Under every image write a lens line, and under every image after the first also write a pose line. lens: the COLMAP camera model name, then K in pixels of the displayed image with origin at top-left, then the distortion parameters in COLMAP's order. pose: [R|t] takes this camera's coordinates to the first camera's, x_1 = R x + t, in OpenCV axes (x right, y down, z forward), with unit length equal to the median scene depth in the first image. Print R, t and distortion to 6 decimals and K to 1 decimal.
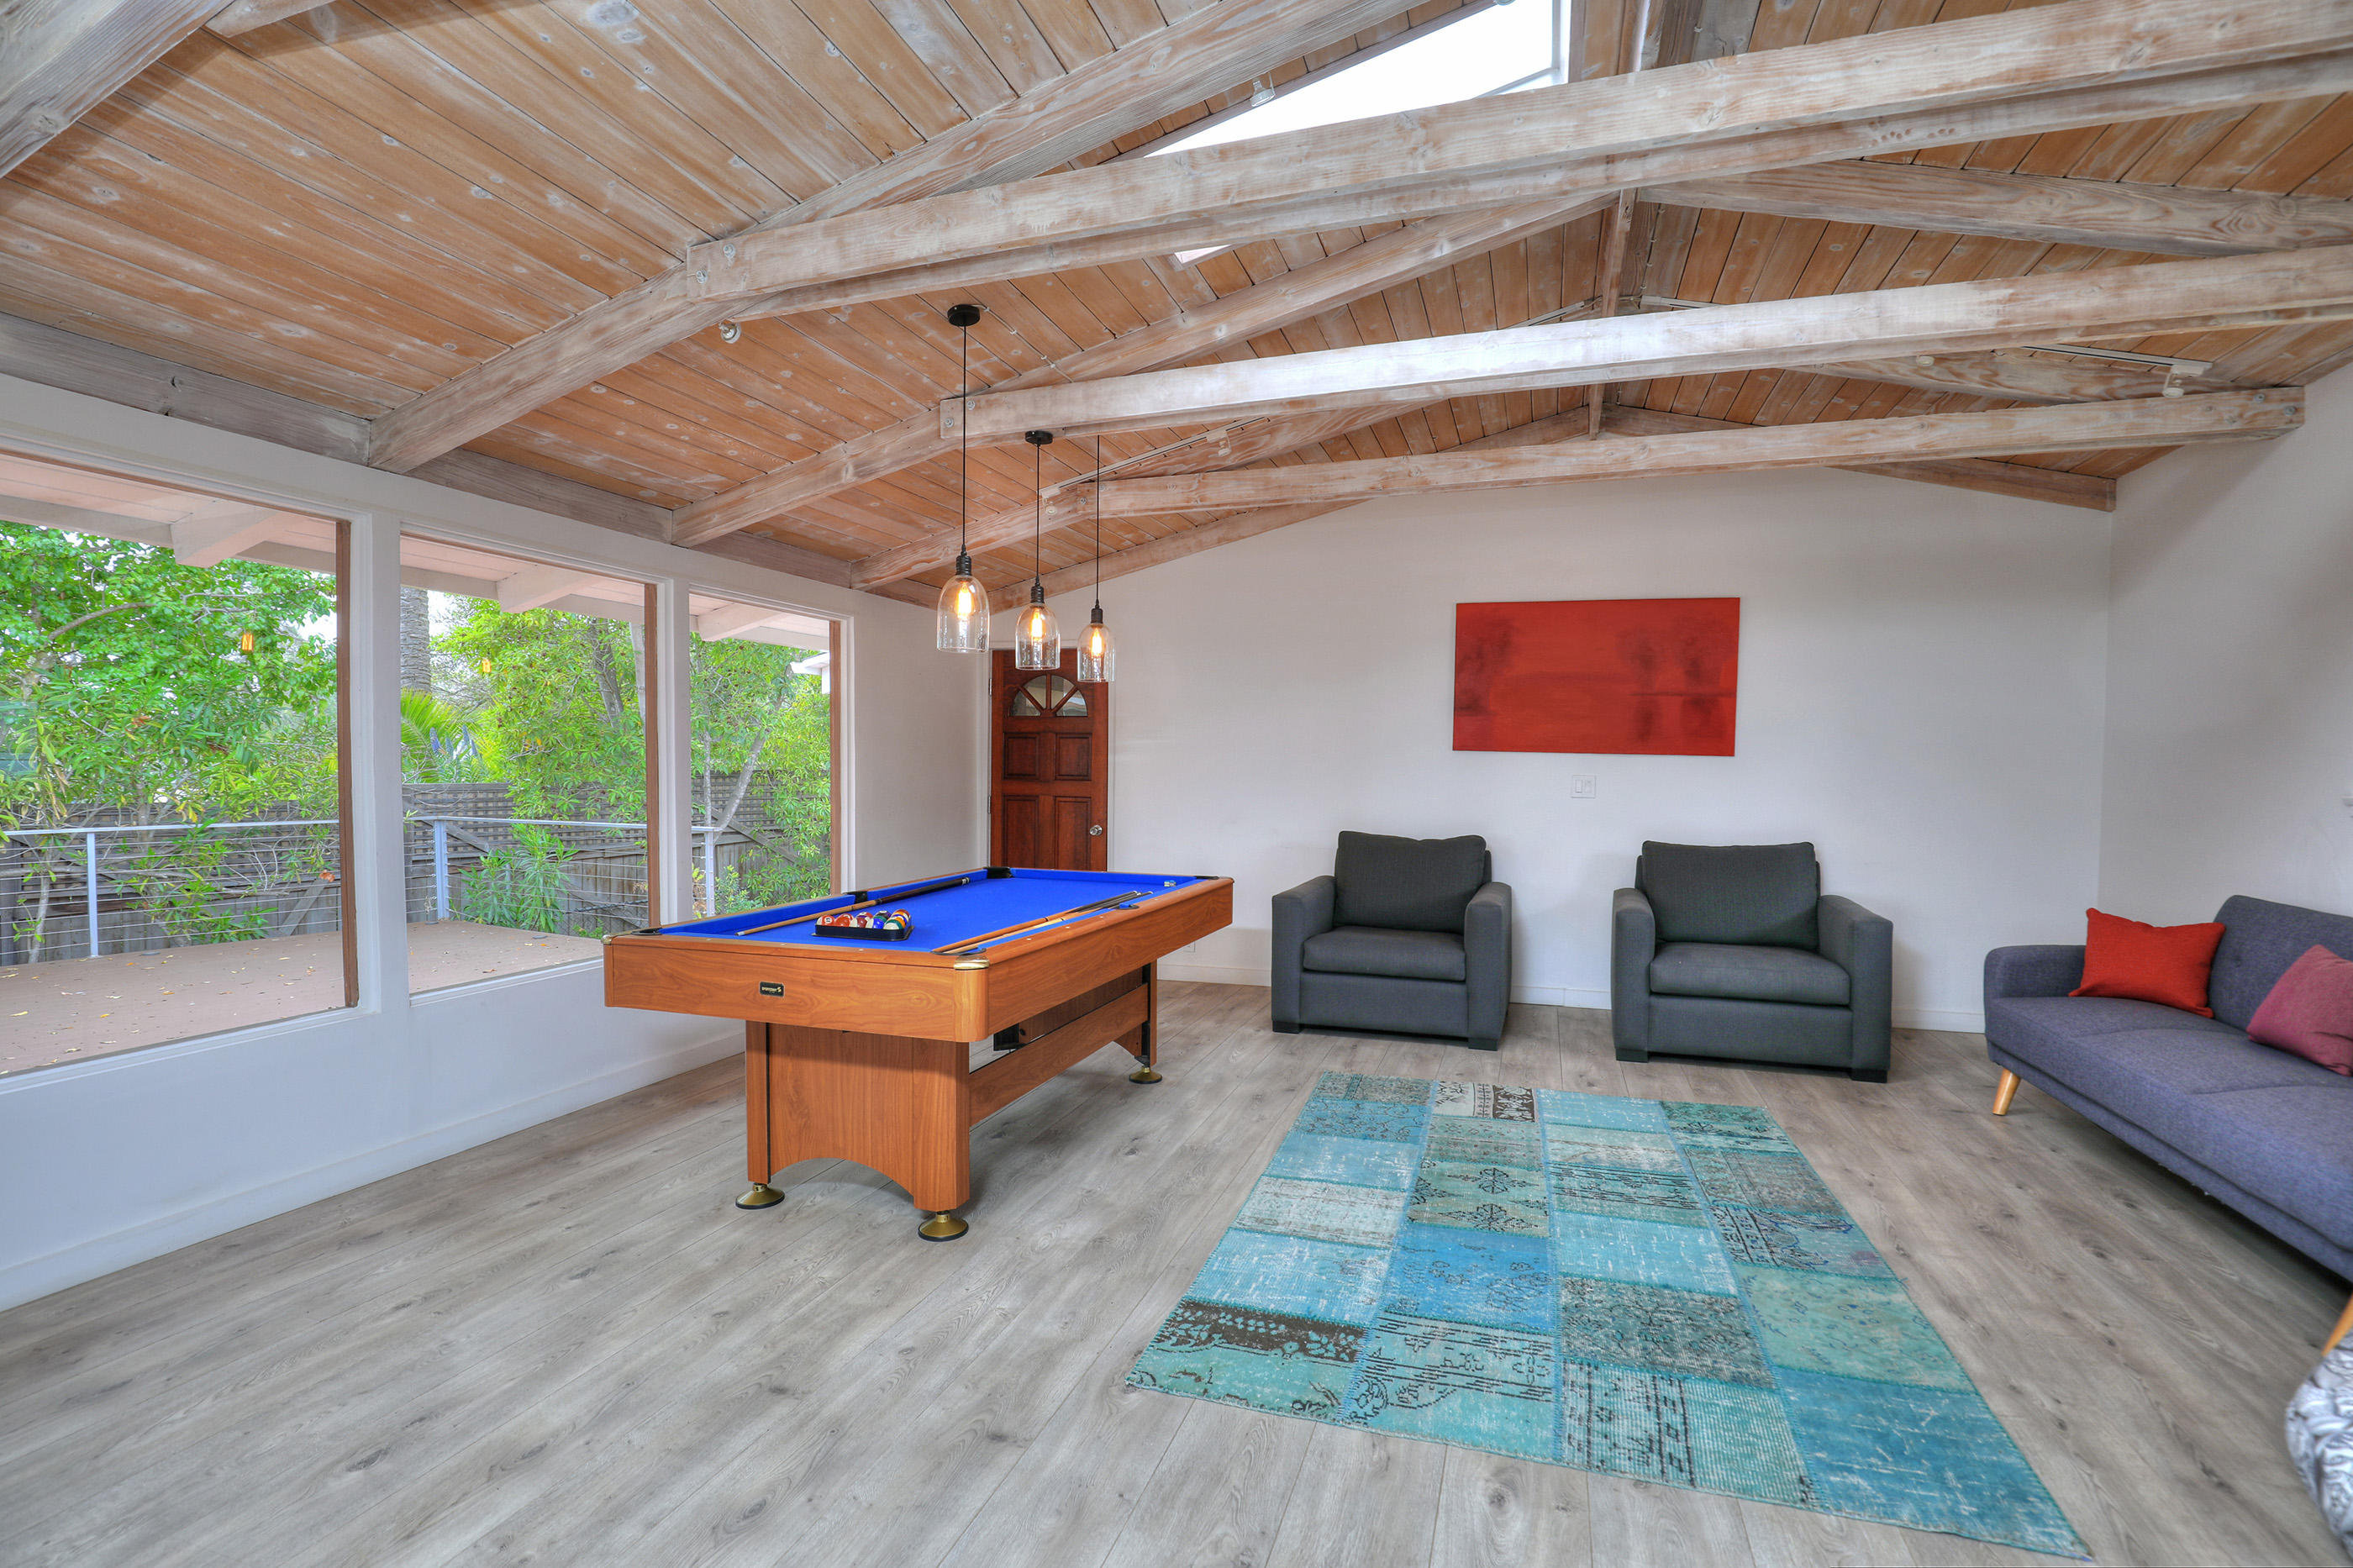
lens RADIAL K [[1070.0, 0, 1175.7], [0, 1070.0, 782.9], [0, 0, 1]] dist [-0.025345, 0.001433]
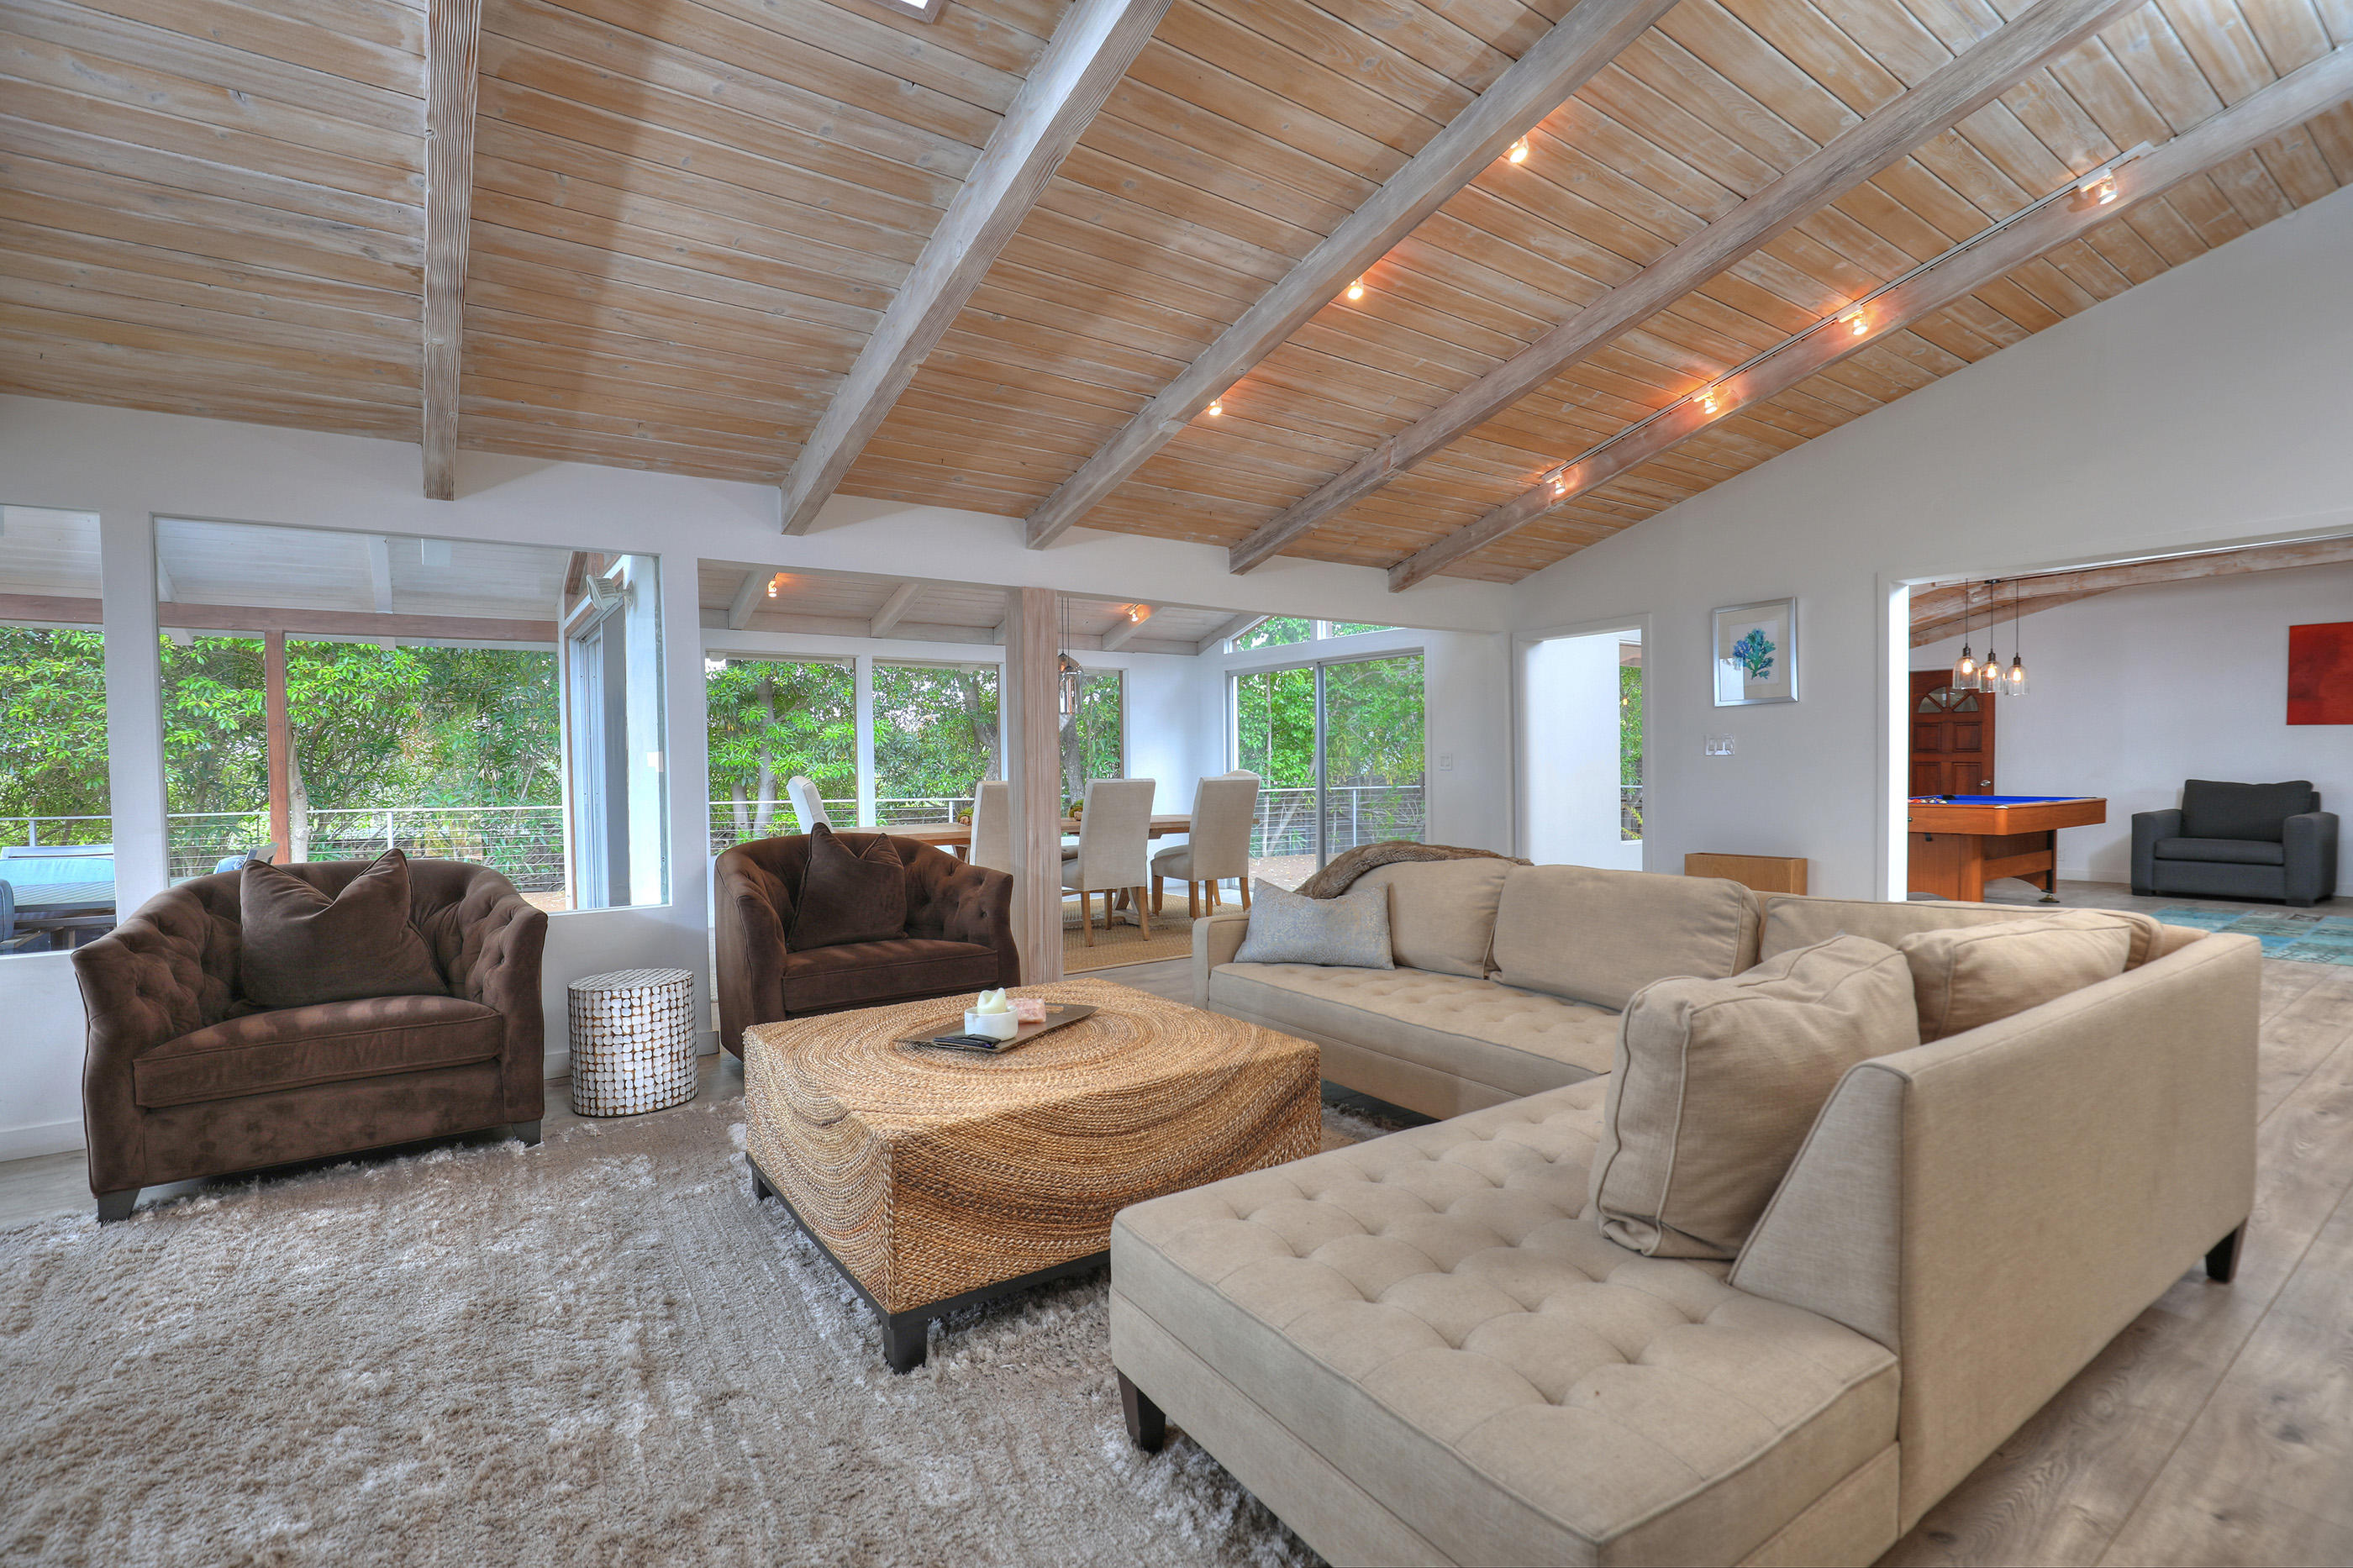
lens RADIAL K [[1070.0, 0, 1186.5], [0, 1070.0, 794.8], [0, 0, 1]] dist [-0.025345, 0.001433]
pose [[0.810126, 0.002064, -0.586252, -0.134053], [0.007398, 0.999878, 0.013743, 0.036070], [0.586209, -0.015471, 0.810012, -1.103756]]
